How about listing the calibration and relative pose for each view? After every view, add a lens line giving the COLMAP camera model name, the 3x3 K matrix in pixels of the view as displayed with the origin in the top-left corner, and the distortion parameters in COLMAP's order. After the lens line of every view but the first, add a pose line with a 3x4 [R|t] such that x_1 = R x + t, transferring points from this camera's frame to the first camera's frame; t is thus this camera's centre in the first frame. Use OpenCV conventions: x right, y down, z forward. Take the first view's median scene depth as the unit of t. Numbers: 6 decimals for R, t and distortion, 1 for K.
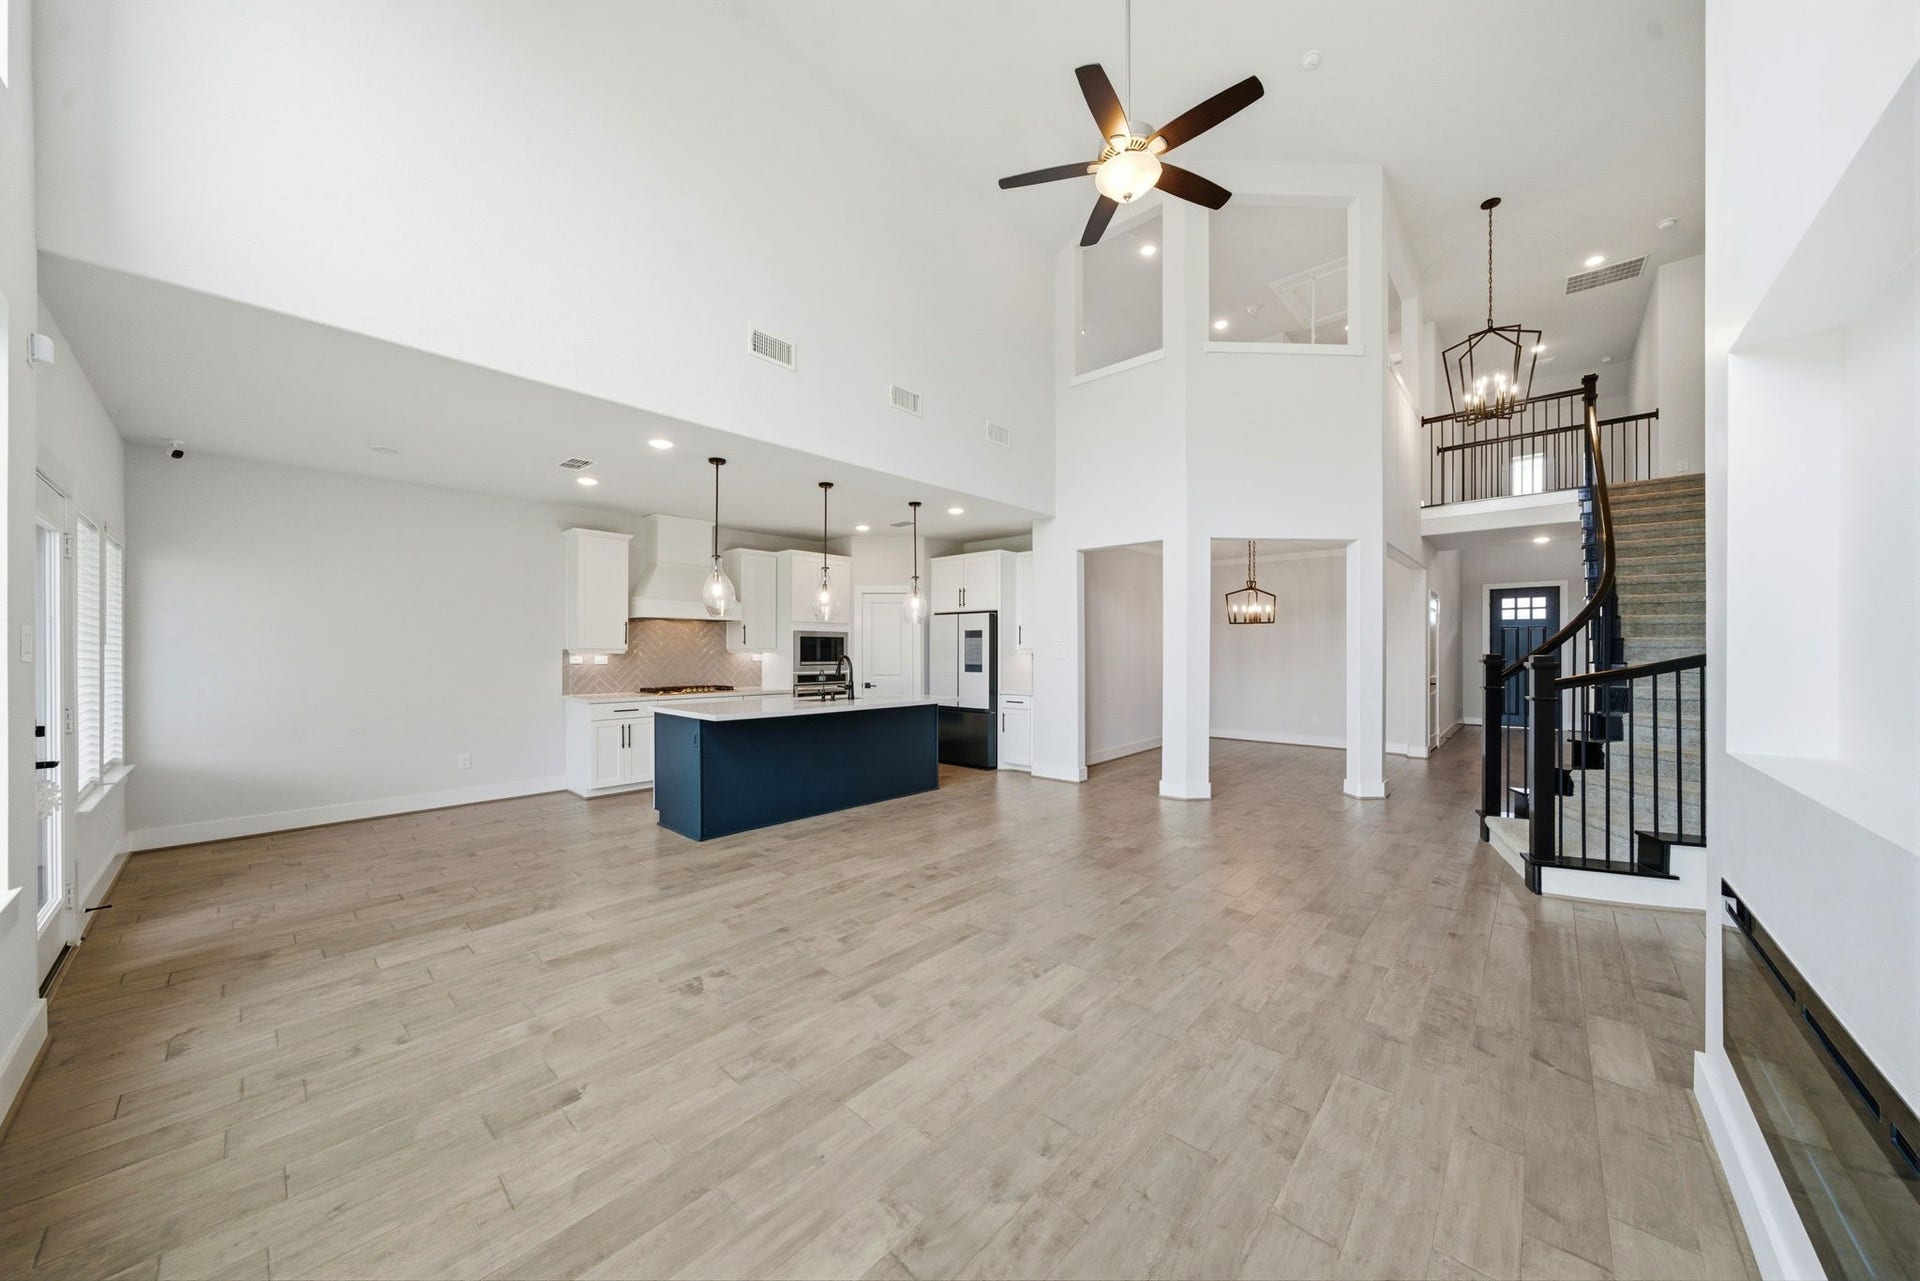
lens RADIAL K [[650.6, 0, 945.8], [0, 650.6, 649.5], [0, 0, 1]] dist [0.003616, 0.000004]
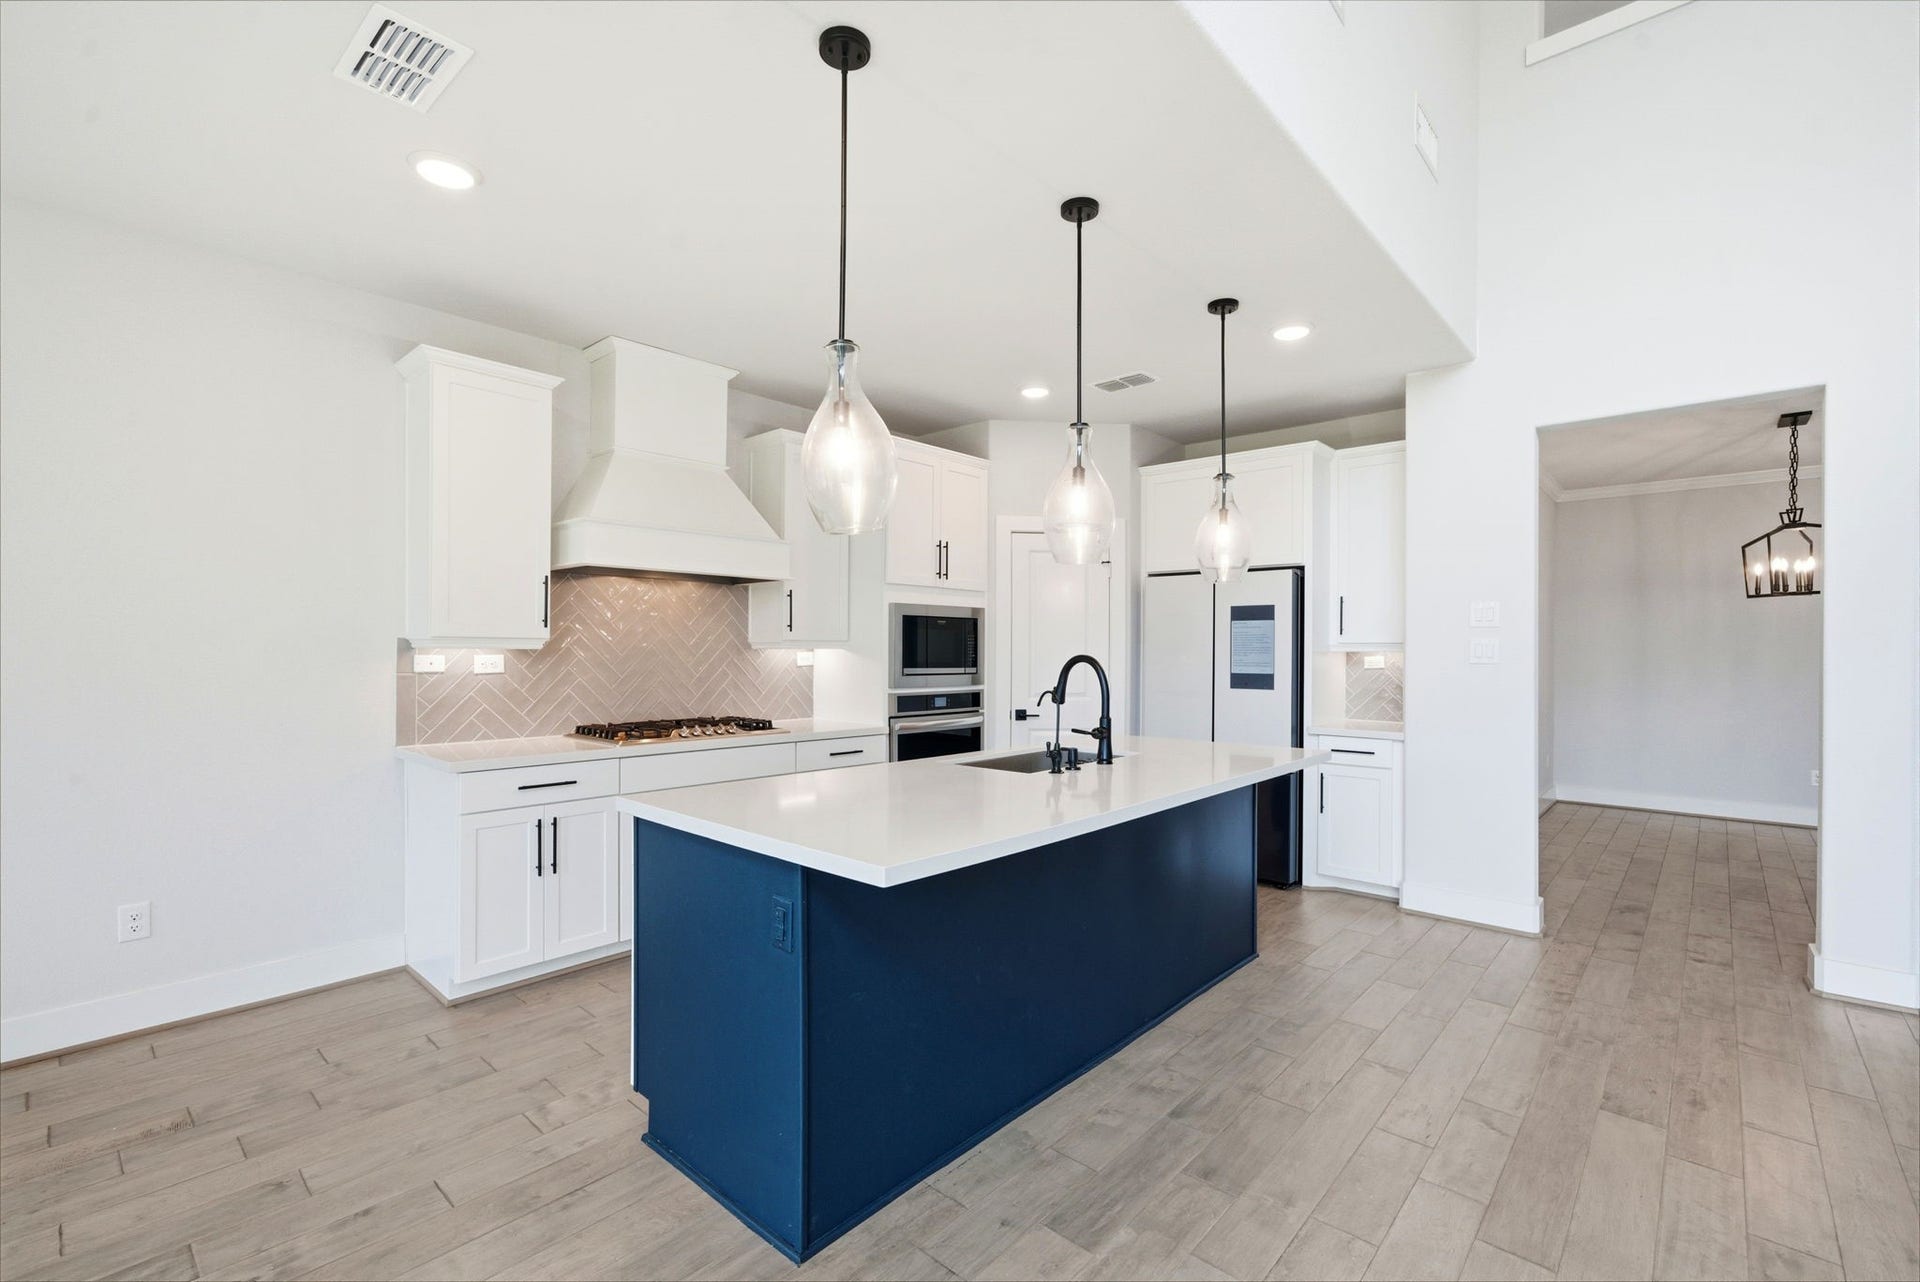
lens RADIAL K [[833.2, 0, 953.4], [0, 833.2, 653.5], [0, 0, 1]] dist [0.006340, 0.000461]
pose [[0.999910, 0.004632, 0.012580, -0.240253], [-0.004690, 0.999978, 0.004602, 0.005929], [-0.012558, -0.004660, 0.999910, 0.467259]]
